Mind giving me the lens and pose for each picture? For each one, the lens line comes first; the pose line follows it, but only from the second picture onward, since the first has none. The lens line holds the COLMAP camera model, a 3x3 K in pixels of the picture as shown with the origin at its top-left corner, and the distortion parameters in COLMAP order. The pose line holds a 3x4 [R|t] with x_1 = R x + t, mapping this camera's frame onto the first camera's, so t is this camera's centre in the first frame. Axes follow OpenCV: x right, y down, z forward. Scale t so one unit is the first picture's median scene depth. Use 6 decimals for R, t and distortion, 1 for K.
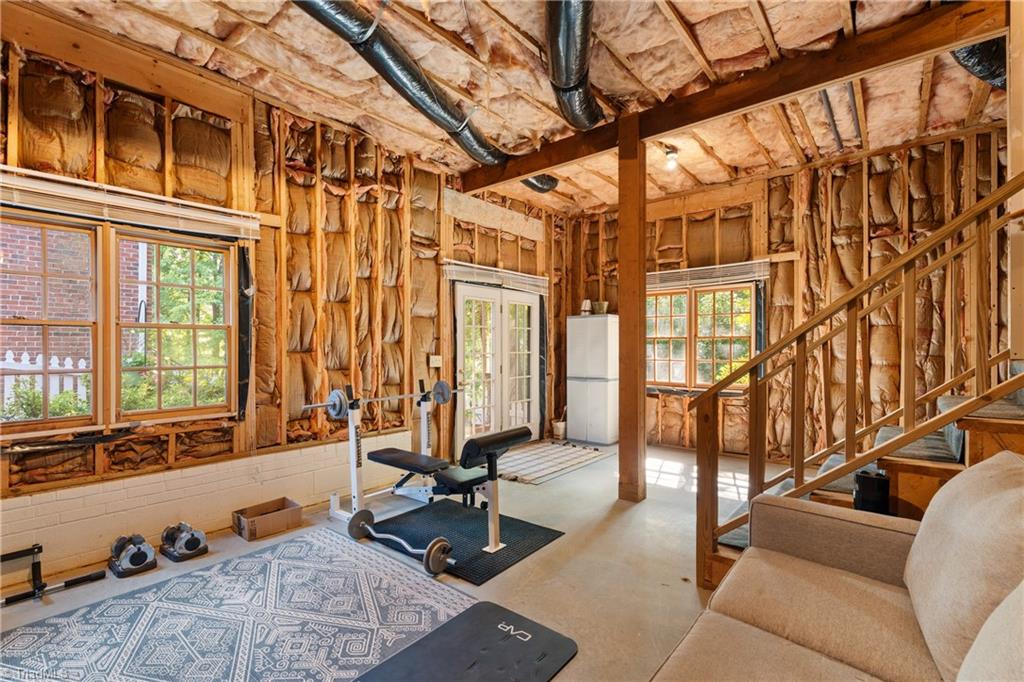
lens RADIAL K [[457.9, 0, 508.6], [0, 457.9, 342.2], [0, 0, 1]] dist [-0.000234, 0.000148]
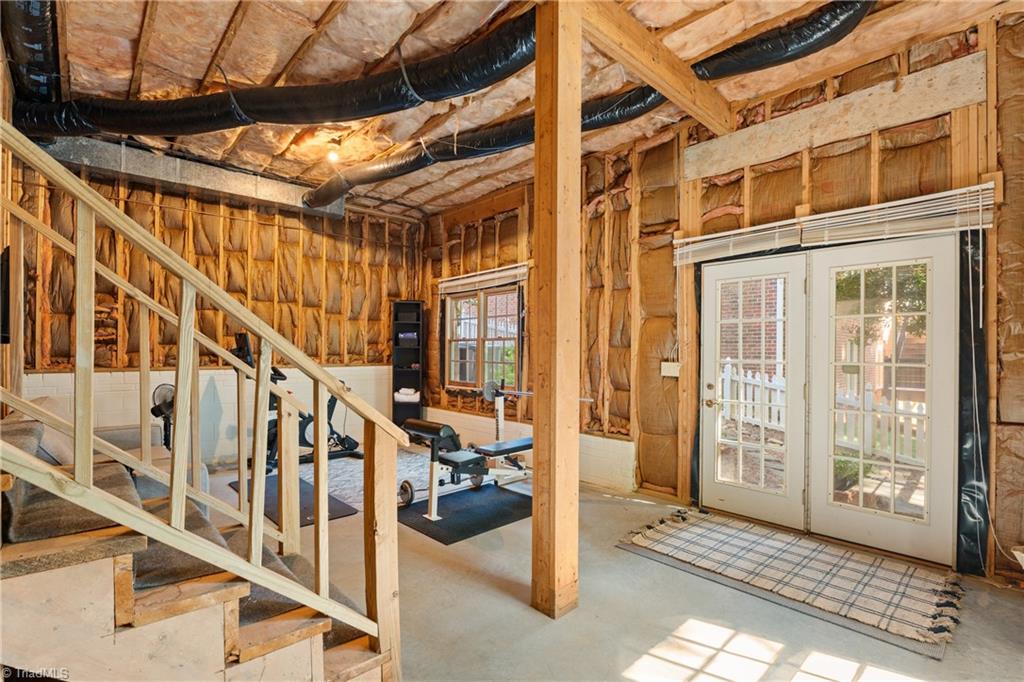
lens RADIAL K [[457.9, 0, 507.8], [0, 457.9, 350.3], [0, 0, 1]] dist [-0.000234, 0.000148]
pose [[-0.105283, -0.008060, -0.994410, 0.699247], [-0.002665, 0.999966, -0.007822, 0.015524], [0.994439, 0.001827, -0.105301, 0.815430]]
